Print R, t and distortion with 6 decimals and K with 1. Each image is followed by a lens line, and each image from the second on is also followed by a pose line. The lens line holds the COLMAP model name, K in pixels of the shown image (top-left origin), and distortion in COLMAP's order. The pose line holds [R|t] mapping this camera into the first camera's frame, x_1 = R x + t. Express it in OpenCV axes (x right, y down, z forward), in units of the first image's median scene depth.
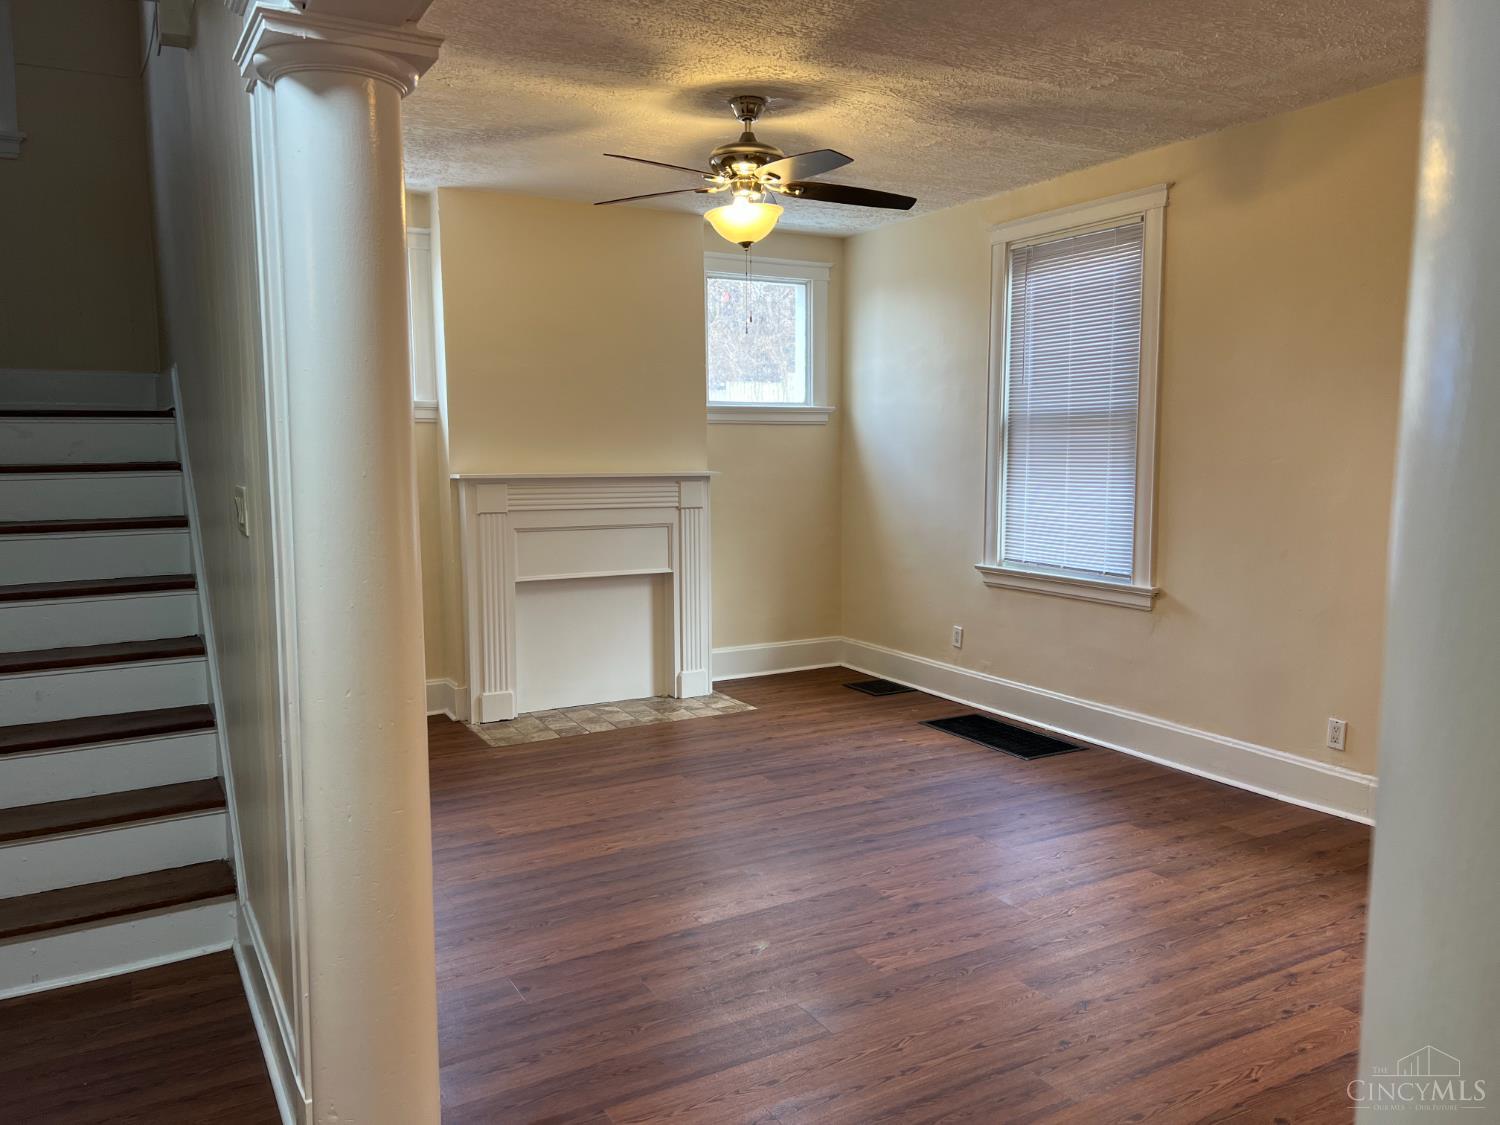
lens RADIAL K [[1129.7, 0, 755.1], [0, 1129.7, 563.7], [0, 0, 1]] dist [0.058190, -0.056502]
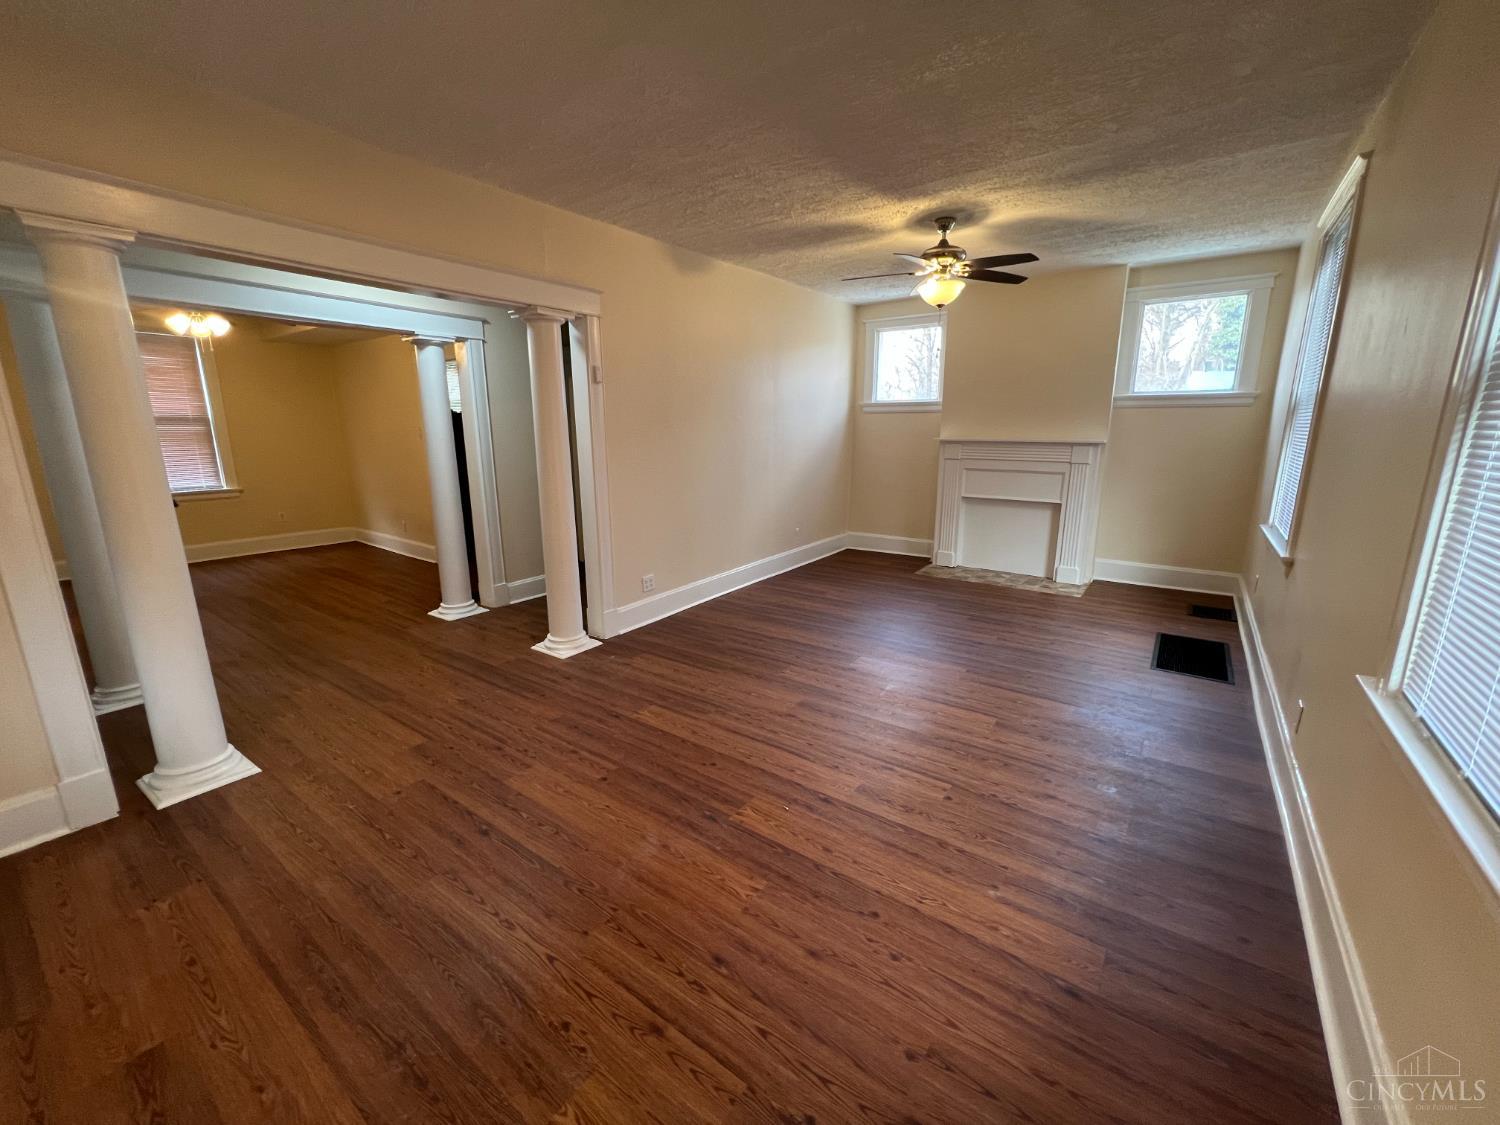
lens RADIAL K [[603.3, 0, 744.1], [0, 603.3, 554.9], [0, 0, 1]] dist [0.000652, 0.000077]
pose [[0.407753, 0.195194, -0.891985, 0.785697], [-0.096200, 0.980630, 0.170616, -0.034846], [0.908011, 0.016239, 0.418632, 0.348051]]
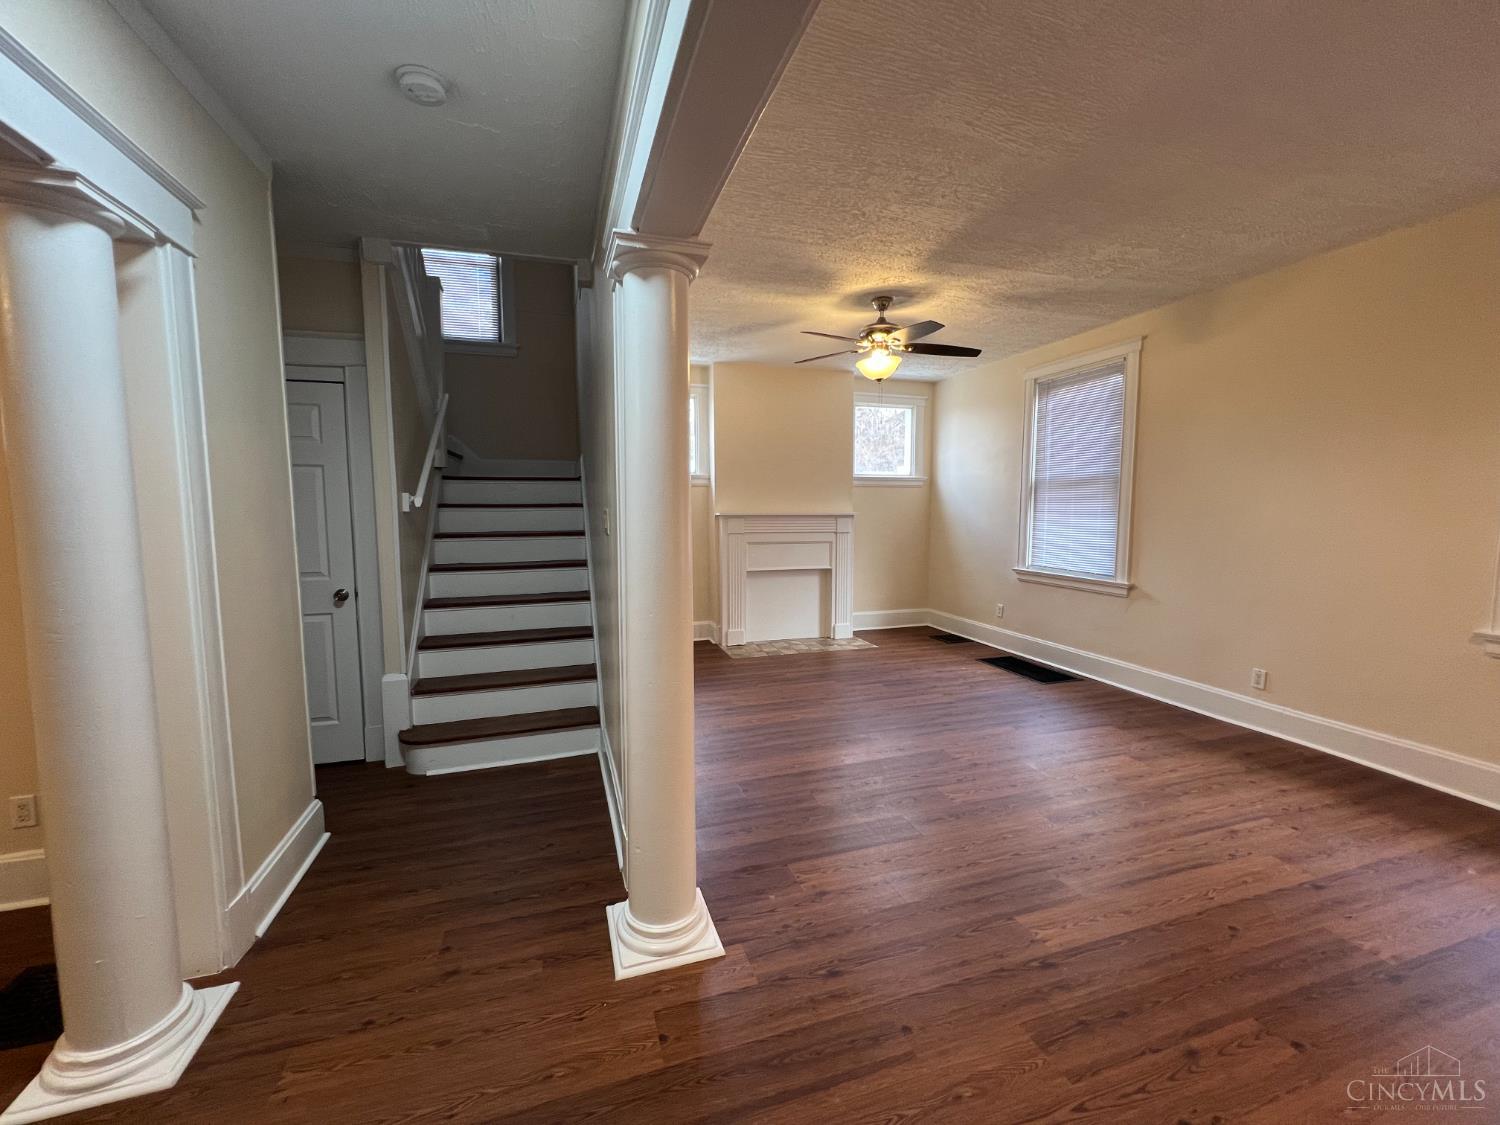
lens RADIAL K [[603.3, 0, 748.2], [0, 603.3, 558.7], [0, 0, 1]] dist [0.000652, 0.000077]
pose [[0.977896, 0.022224, -0.207908, -0.005941], [-0.026203, 0.999522, -0.016401, 0.017518], [0.207444, 0.021487, 0.978011, 0.046964]]
